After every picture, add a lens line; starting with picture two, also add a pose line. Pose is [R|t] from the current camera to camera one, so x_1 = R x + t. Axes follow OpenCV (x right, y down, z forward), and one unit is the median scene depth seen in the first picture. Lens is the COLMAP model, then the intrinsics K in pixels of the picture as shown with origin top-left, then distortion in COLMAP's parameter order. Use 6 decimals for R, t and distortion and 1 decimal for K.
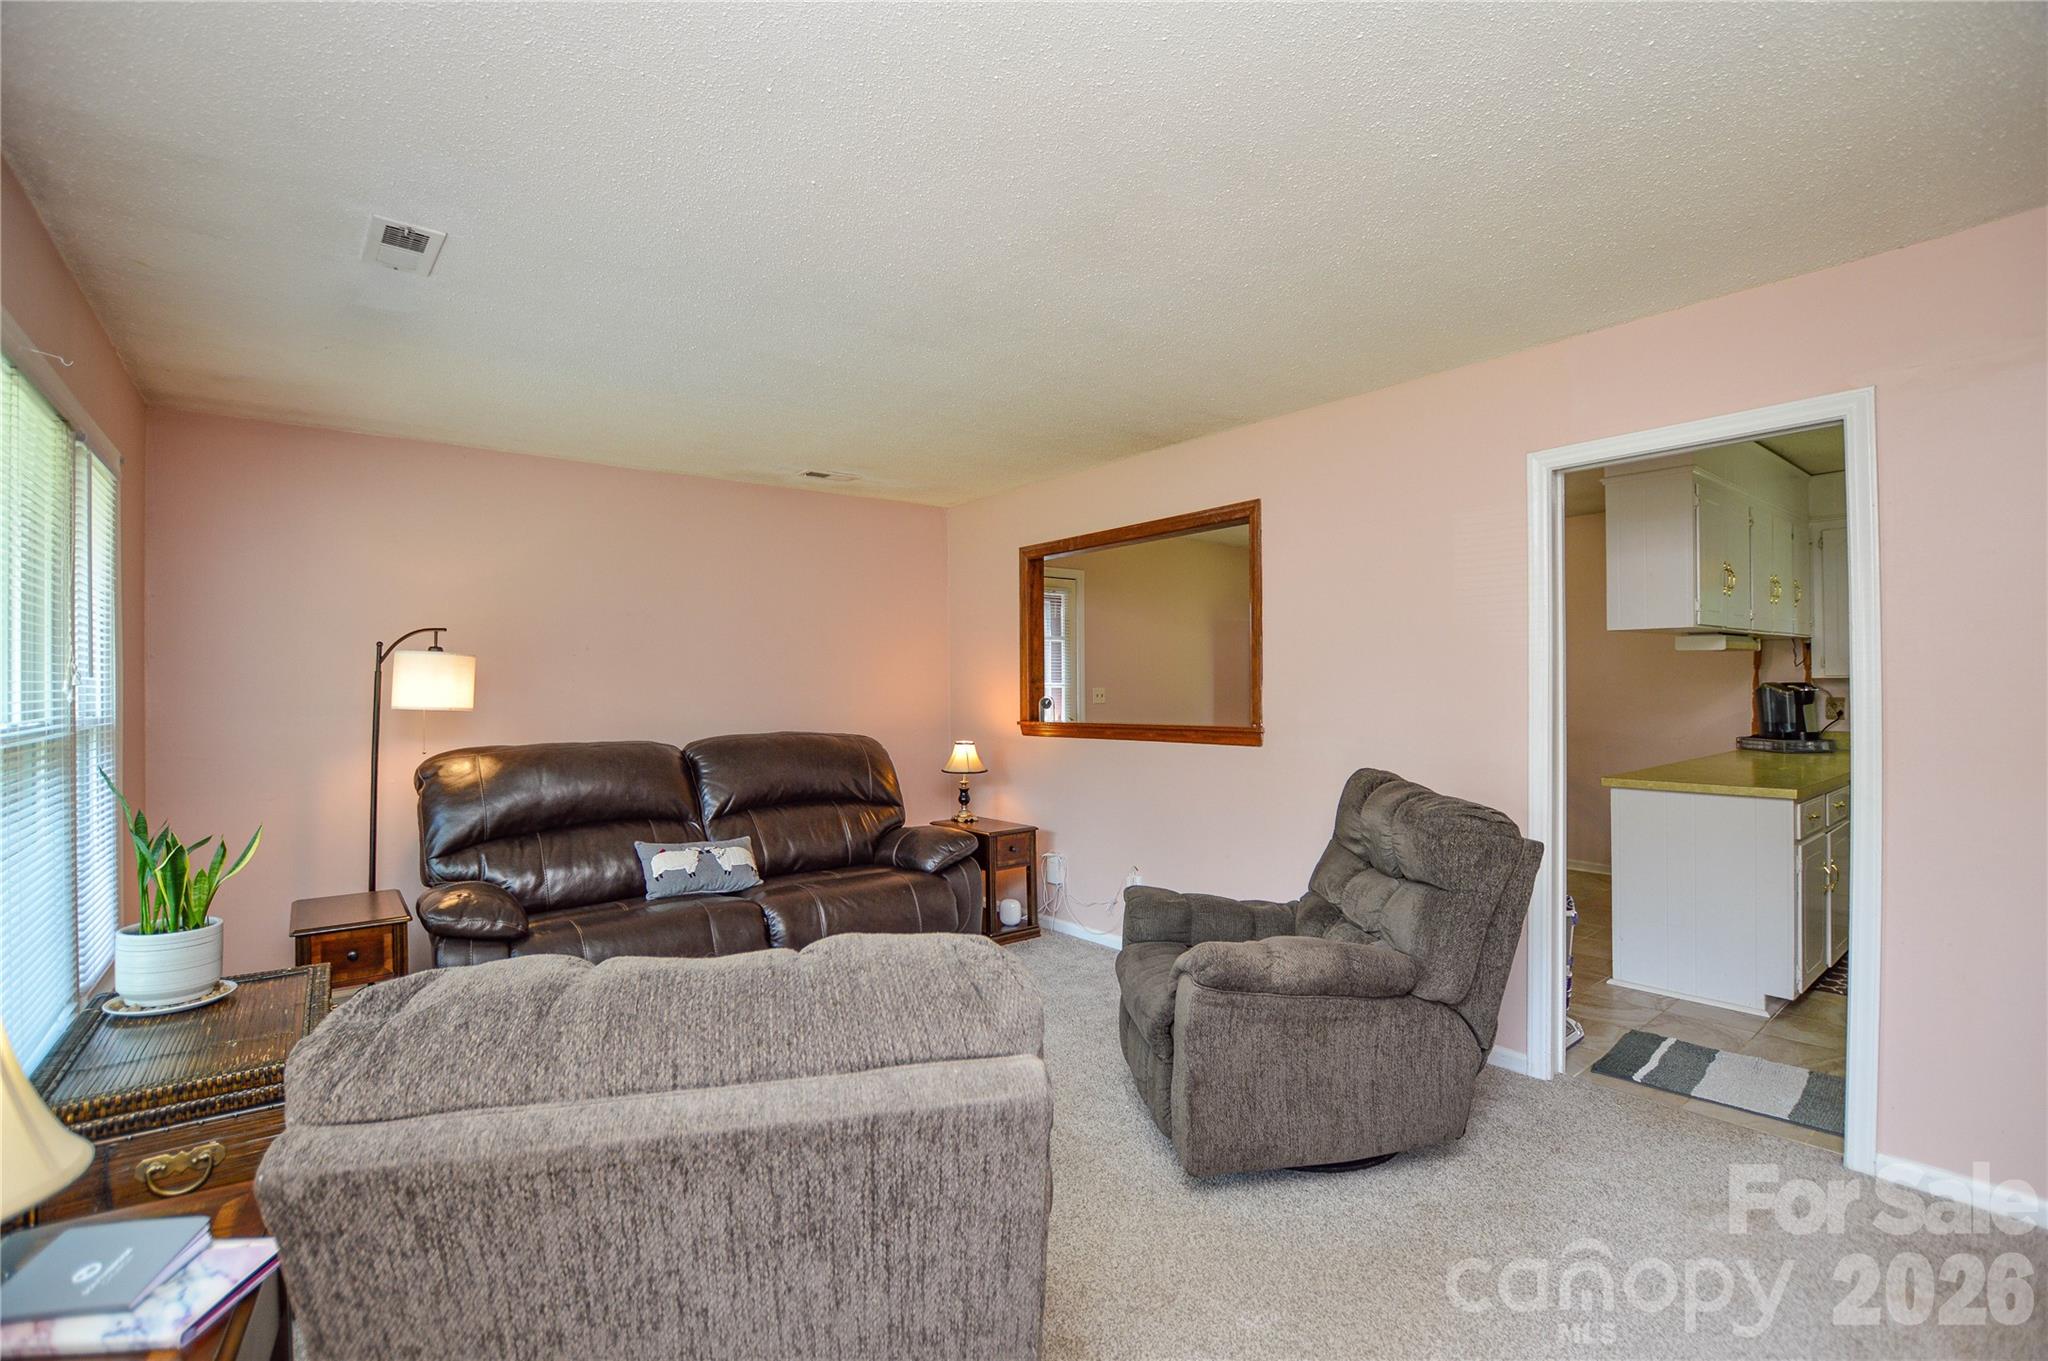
lens RADIAL K [[898.4, 0, 1024.0], [0, 898.4, 680.5], [0, 0, 1]] dist [-0.000204, 0.000107]
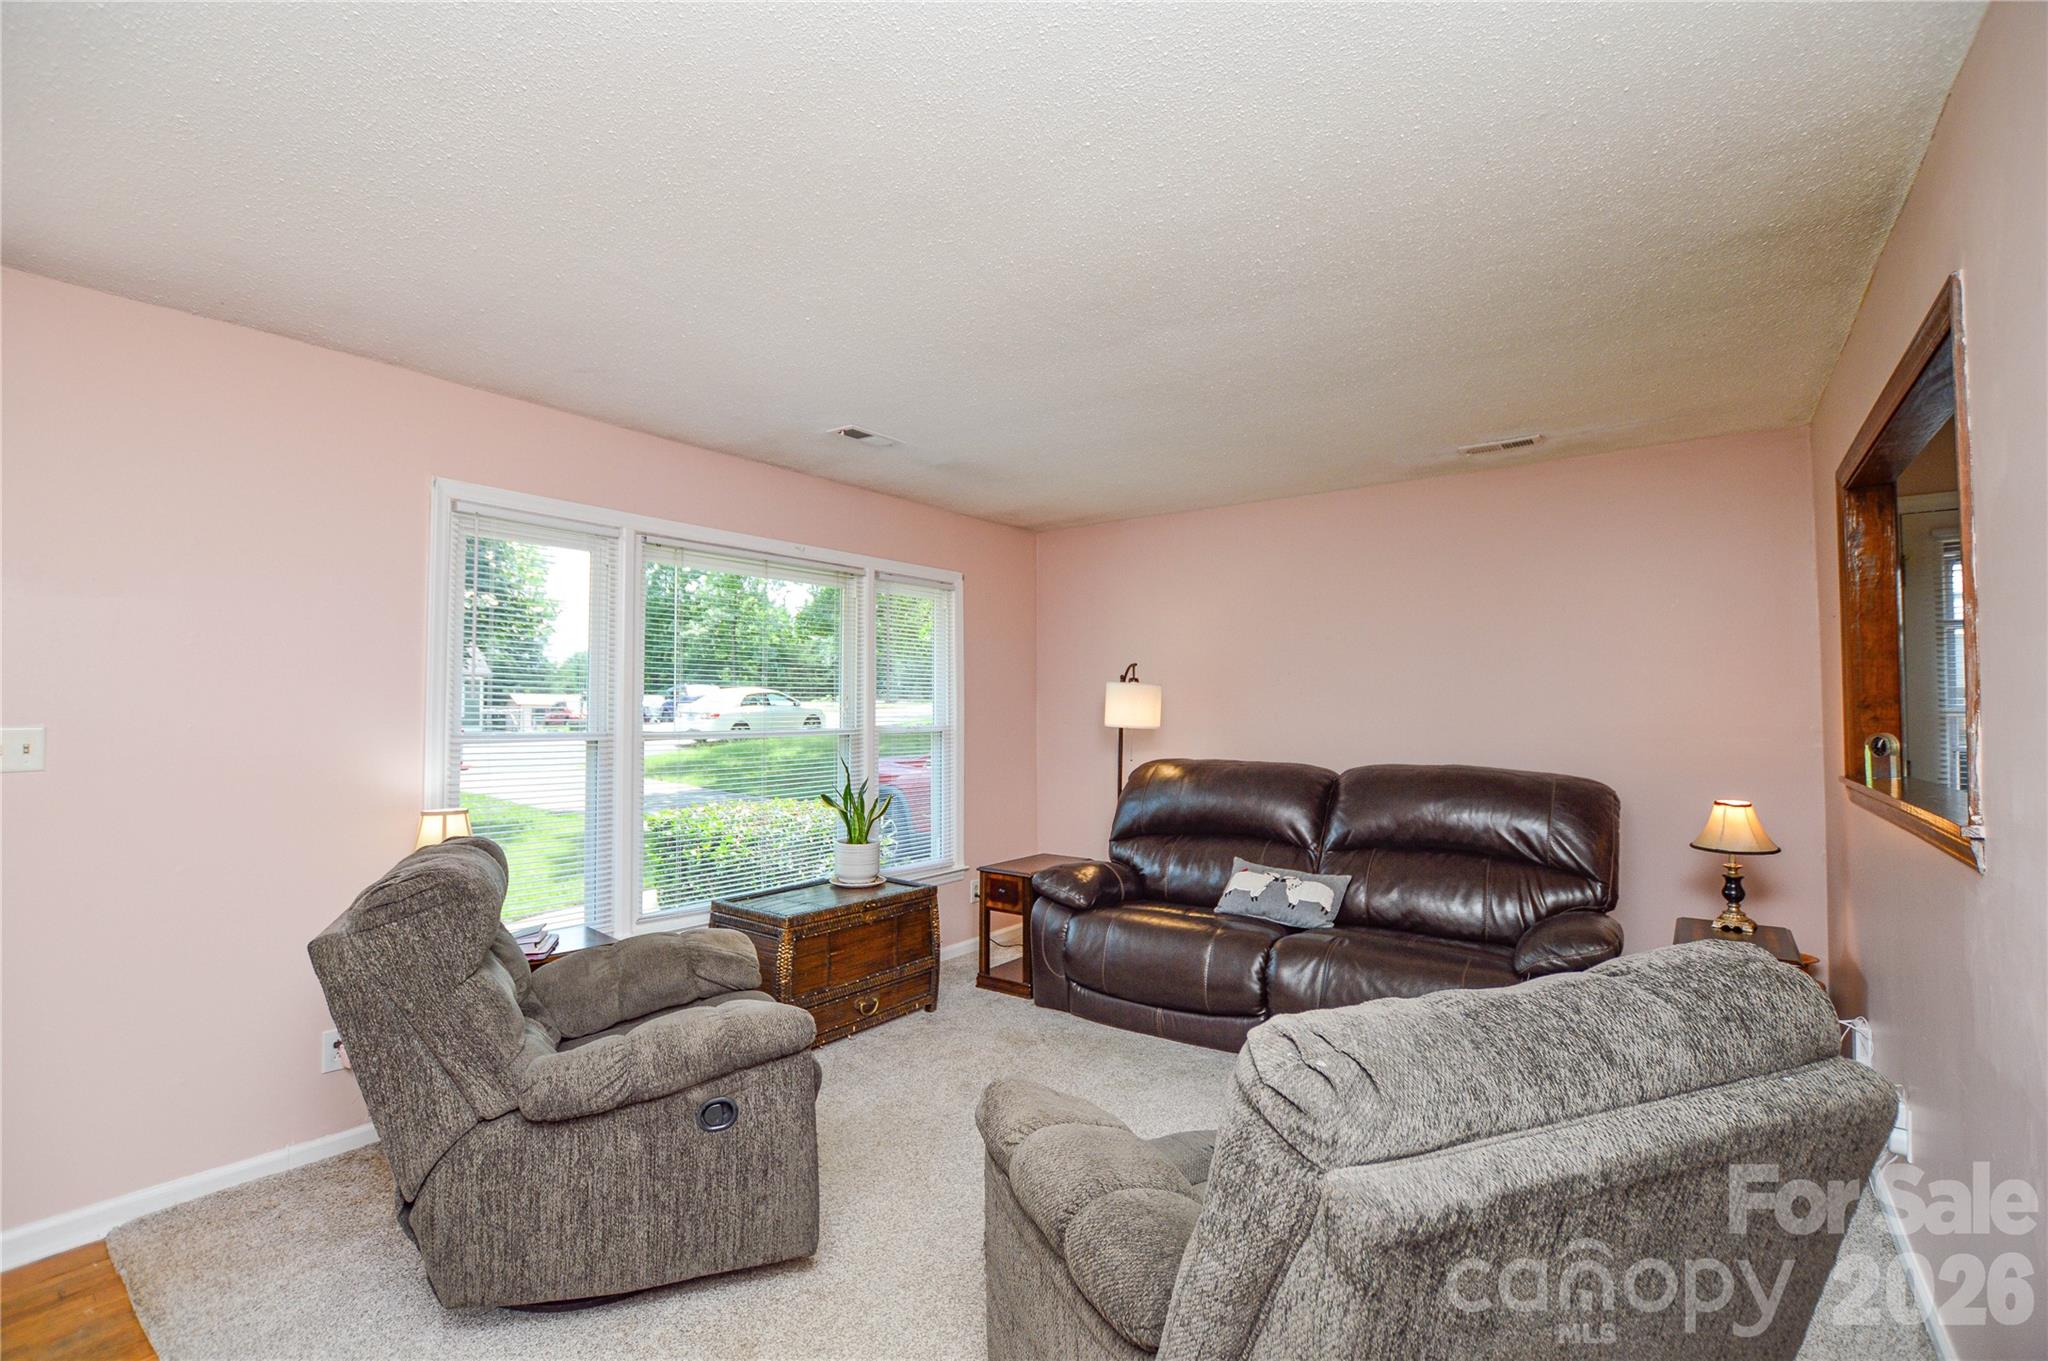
lens RADIAL K [[932.2, 0, 1024.0], [0, 932.2, 680.5], [0, 0, 1]] dist [-0.026660, 0.000468]
pose [[0.267234, -0.026305, -0.963273, 0.563126], [-0.000084, 0.999627, -0.027321, 0.001735], [0.963632, 0.007382, 0.267132, 0.472053]]
